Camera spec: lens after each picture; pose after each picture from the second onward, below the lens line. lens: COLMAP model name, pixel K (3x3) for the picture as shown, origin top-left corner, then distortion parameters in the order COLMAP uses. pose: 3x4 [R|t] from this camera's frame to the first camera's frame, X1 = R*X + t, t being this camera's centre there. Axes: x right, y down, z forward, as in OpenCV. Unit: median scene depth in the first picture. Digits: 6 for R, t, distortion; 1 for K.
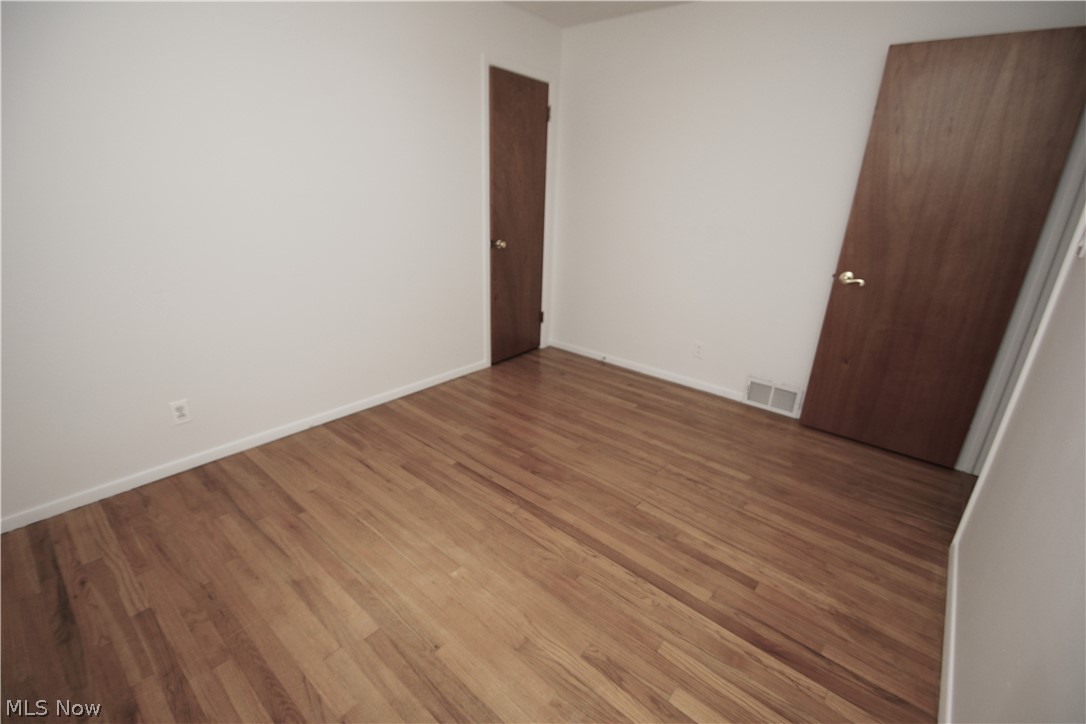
lens RADIAL K [[480.4, 0, 546.2], [0, 480.4, 360.2], [0, 0, 1]] dist [0.019967, -0.016216]
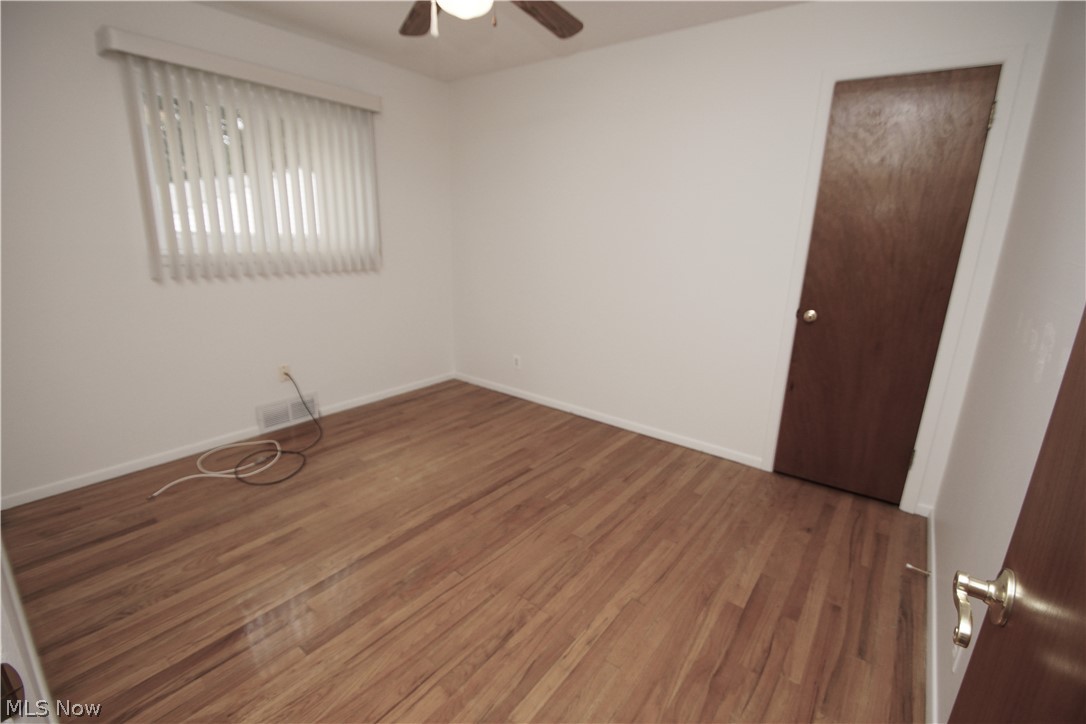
lens RADIAL K [[476.2, 0, 543.6], [0, 476.2, 356.2], [0, 0, 1]] dist [0.002285, -0.014367]
pose [[0.043358, 0.214921, -0.975669, 0.877839], [-0.368163, 0.911296, 0.184380, -0.251392], [0.928750, 0.351211, 0.118638, 0.831232]]
